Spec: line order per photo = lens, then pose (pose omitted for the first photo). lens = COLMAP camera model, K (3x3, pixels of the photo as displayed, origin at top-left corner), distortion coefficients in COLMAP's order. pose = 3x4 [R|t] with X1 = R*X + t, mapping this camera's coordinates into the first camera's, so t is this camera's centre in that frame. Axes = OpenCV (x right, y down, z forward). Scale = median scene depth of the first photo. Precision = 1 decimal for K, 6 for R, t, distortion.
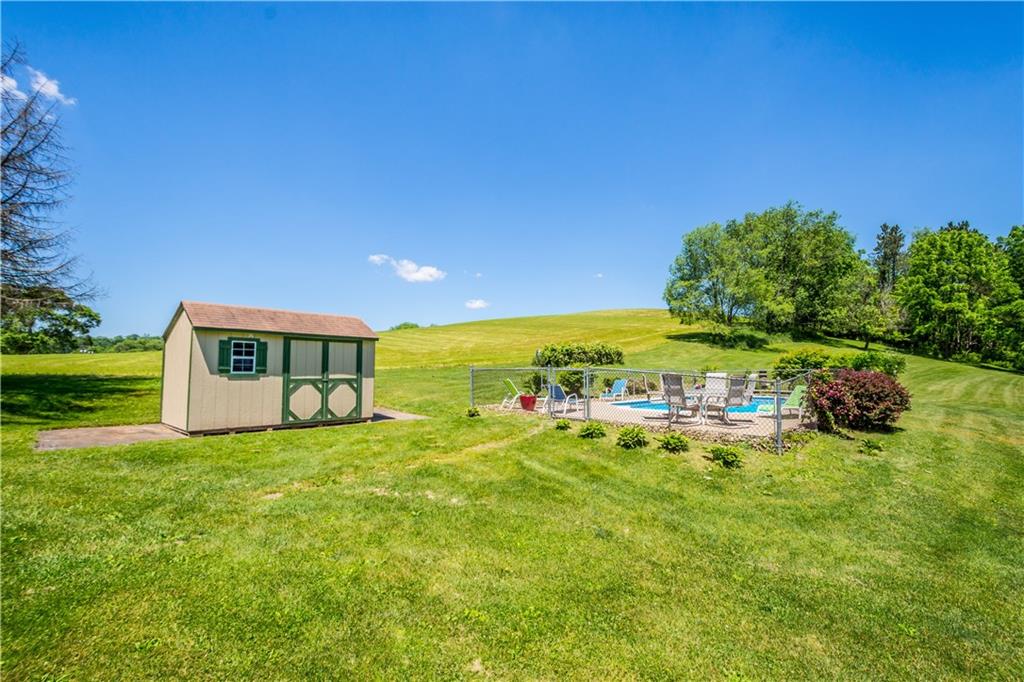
lens RADIAL K [[452.6, 0, 512.0], [0, 452.6, 341.0], [0, 0, 1]] dist [0.002412, 0.000016]
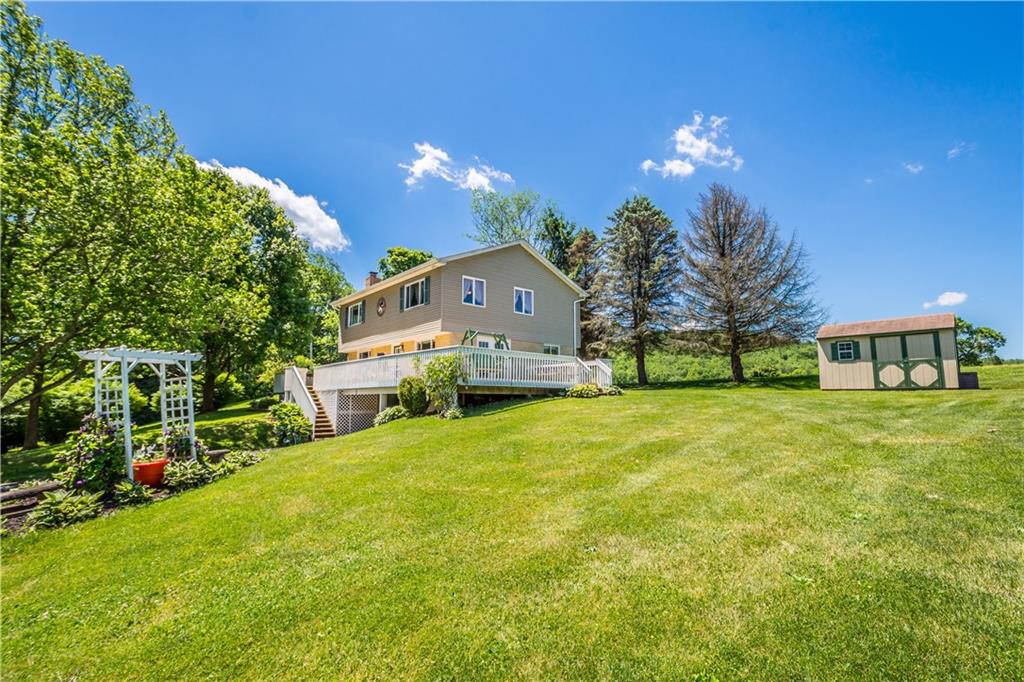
lens RADIAL K [[452.6, 0, 512.0], [0, 452.6, 341.0], [0, 0, 1]] dist [0.002412, 0.000016]
pose [[-0.044930, -0.126604, -0.990935, 0.193863], [0.068601, 0.989204, -0.129493, 0.021072], [0.996632, -0.073797, -0.035760, -0.041051]]
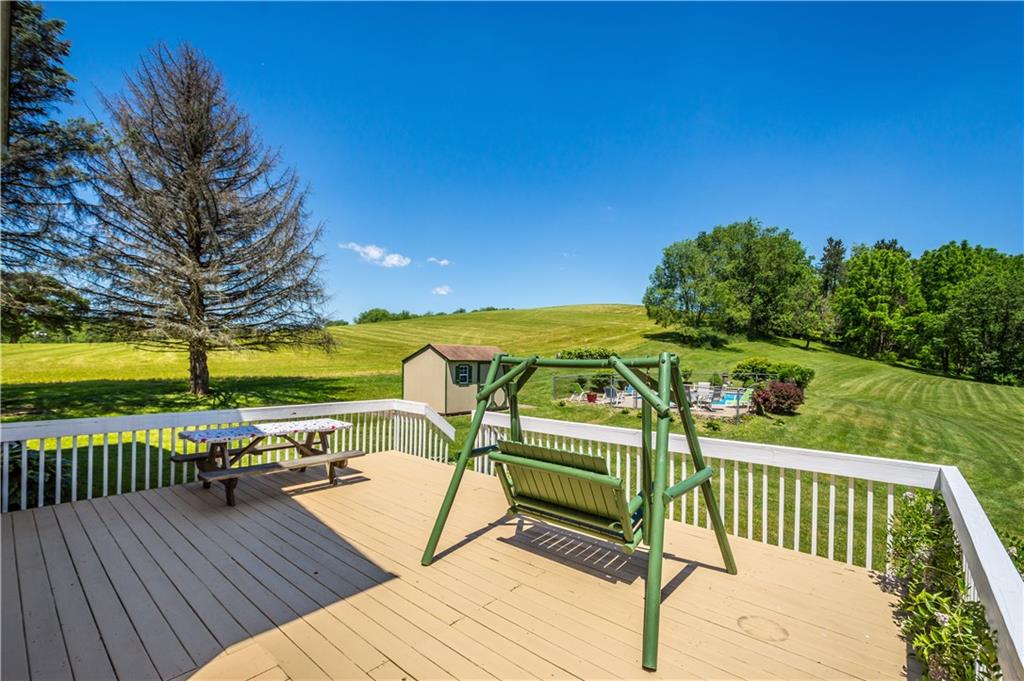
lens RADIAL K [[452.3, 0, 514.1], [0, 452.3, 360.4], [0, 0, 1]] dist [0.001450, 0.000093]
pose [[0.996815, 0.012331, 0.078794, -0.080453], [-0.017985, 0.997282, 0.071455, -0.023803], [-0.077699, -0.072645, 0.994327, -0.129725]]
